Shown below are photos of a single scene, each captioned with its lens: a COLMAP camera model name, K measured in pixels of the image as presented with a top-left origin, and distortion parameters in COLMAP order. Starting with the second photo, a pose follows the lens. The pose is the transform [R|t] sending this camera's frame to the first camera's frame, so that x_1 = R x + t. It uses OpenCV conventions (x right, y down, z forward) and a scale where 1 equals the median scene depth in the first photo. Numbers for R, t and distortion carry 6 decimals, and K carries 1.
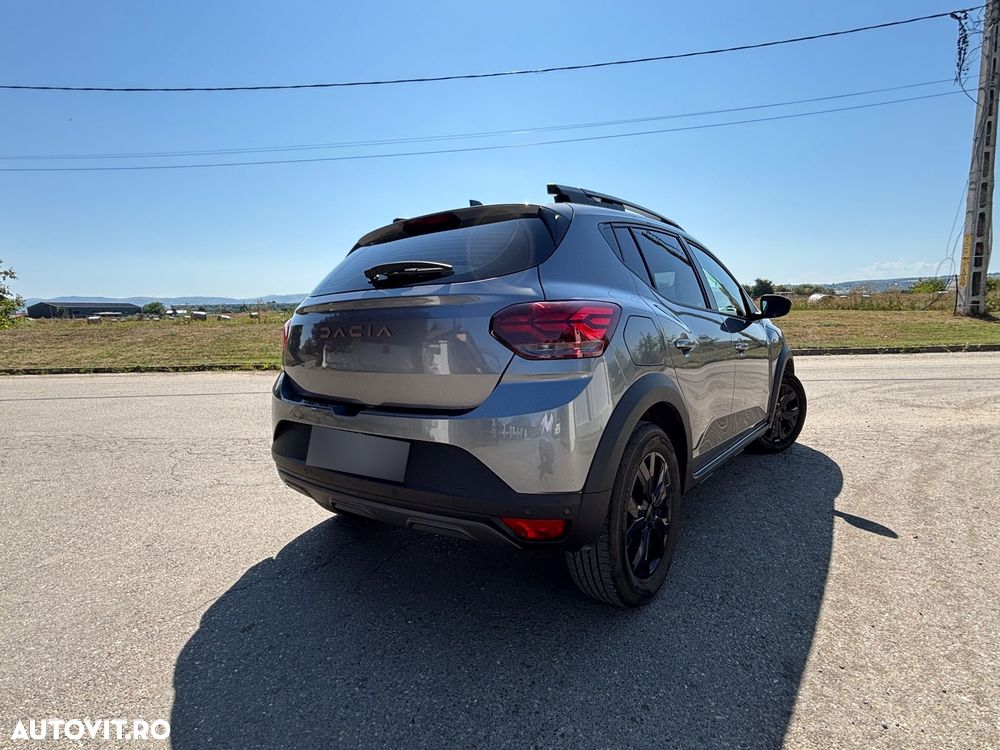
lens RADIAL K [[522.0, 0, 493.4], [0, 522.0, 378.5], [0, 0, 1]] dist [-0.013132, 0.009032]
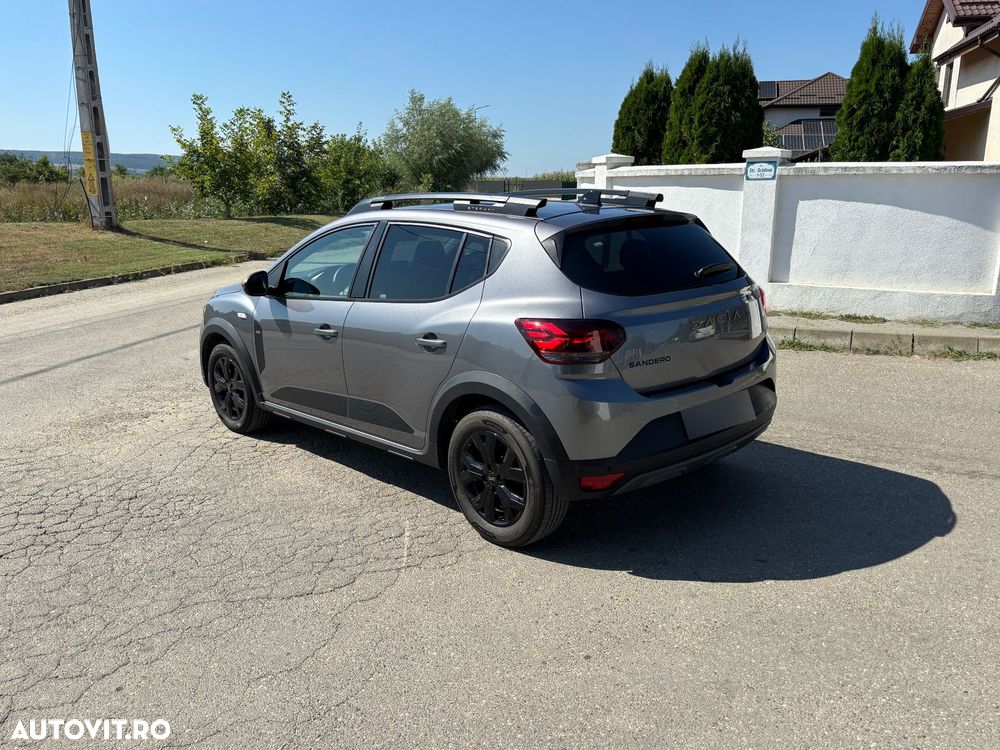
lens RADIAL K [[787.0, 0, 498.0], [0, 787.0, 378.1], [0, 0, 1]] dist [0.001679, 0.018273]
pose [[0.152147, -0.206884, 0.966463, -1.590495], [0.120384, 0.974446, 0.189641, -0.269365], [-0.980999, 0.087493, 0.173165, 0.857077]]
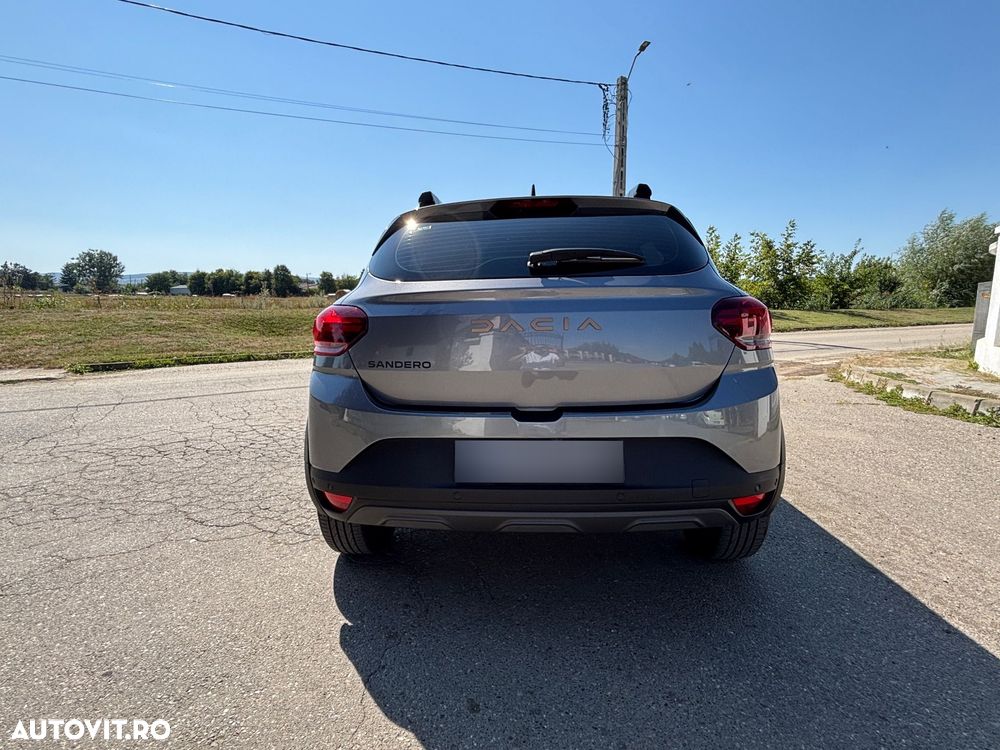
lens RADIAL K [[522.0, 0, 495.7], [0, 522.0, 378.6], [0, 0, 1]] dist [-0.013132, 0.009032]
pose [[0.830633, -0.057525, 0.553841, -0.576424], [0.049695, 0.998339, 0.029162, -0.019609], [-0.554599, 0.003300, 0.832111, 0.227103]]
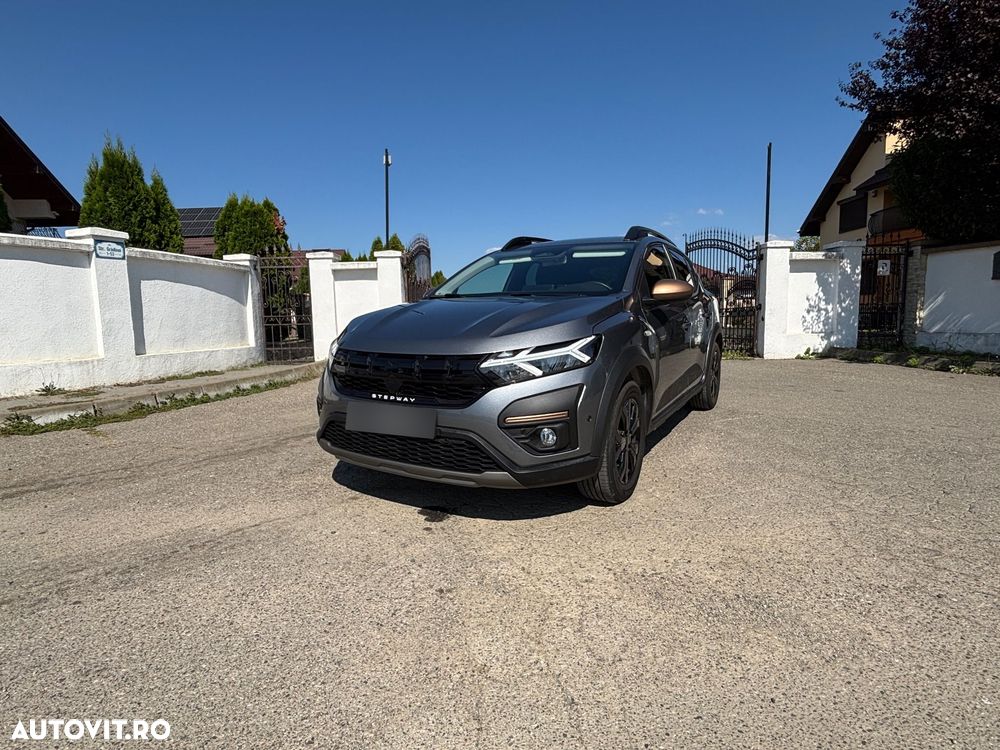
lens RADIAL K [[522.0, 0, 496.8], [0, 522.0, 374.6], [0, 0, 1]] dist [-0.013132, 0.009032]
pose [[-0.993553, 0.056502, -0.098289, 0.665287], [0.031823, 0.971096, 0.236560, -0.314456], [0.108814, 0.231907, -0.966633, 2.867779]]
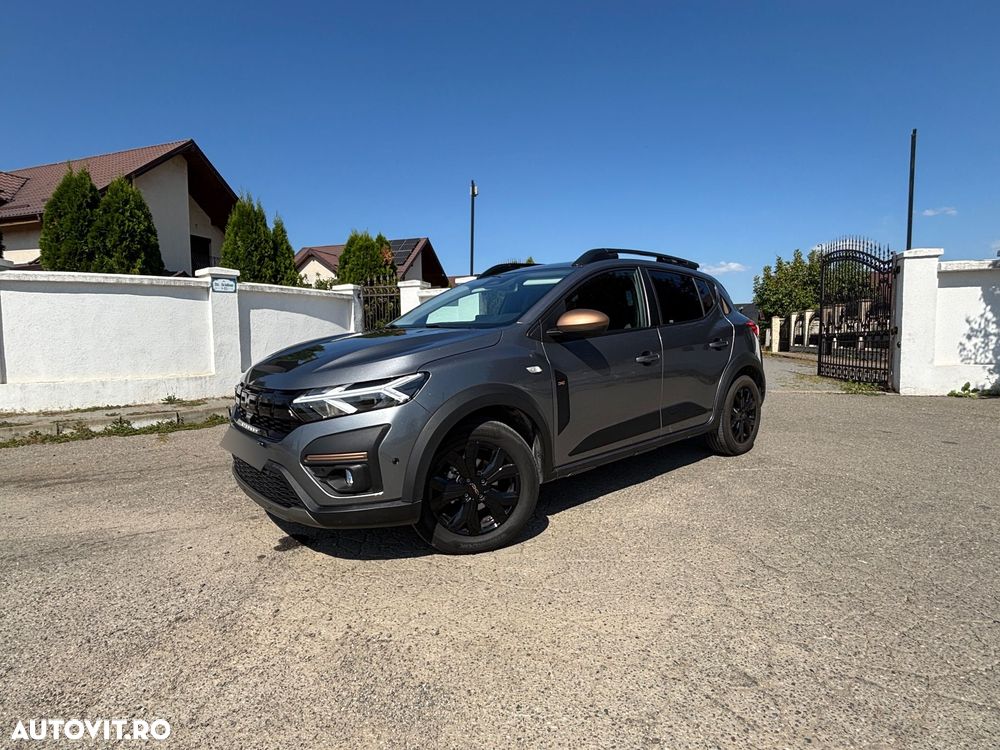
lens RADIAL K [[522.0, 0, 496.9], [0, 522.0, 374.4], [0, 0, 1]] dist [-0.013132, 0.009032]
pose [[-0.976715, 0.027082, 0.212824, 0.087189], [0.067380, 0.980529, 0.184453, -0.308438], [-0.203685, 0.194498, -0.959522, 2.790280]]
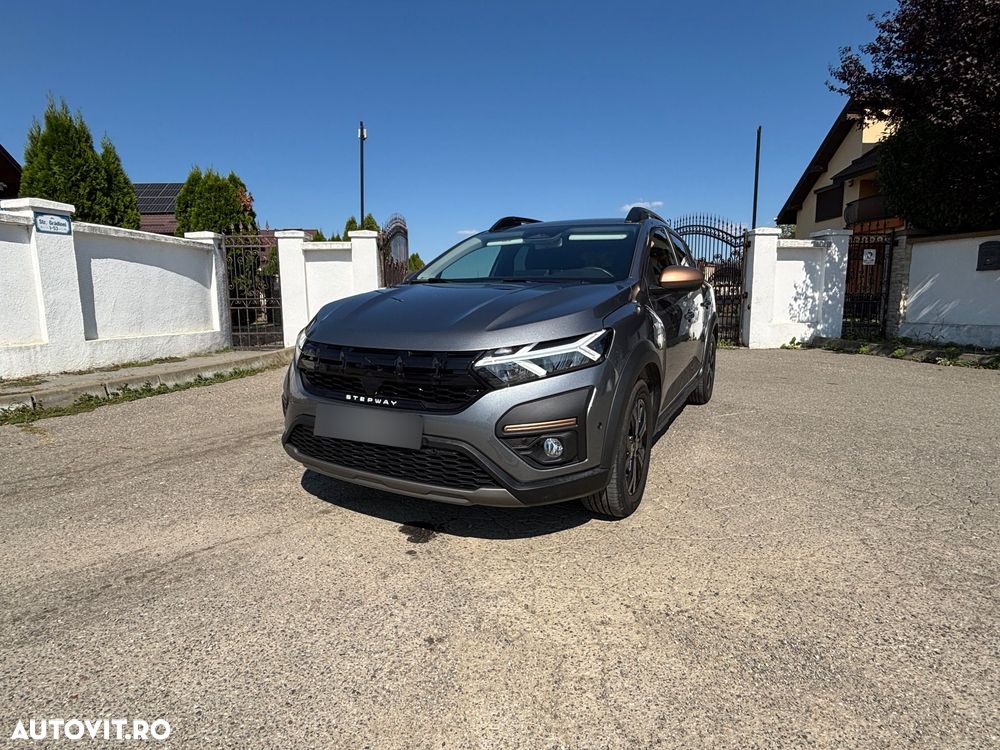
lens RADIAL K [[522.0, 0, 496.7], [0, 522.0, 373.4], [0, 0, 1]] dist [-0.013132, 0.009032]
pose [[-0.988351, 0.053755, -0.142382, 0.681278], [0.014336, 0.964269, 0.264538, -0.307684], [0.151514, 0.259415, -0.953807, 2.736974]]
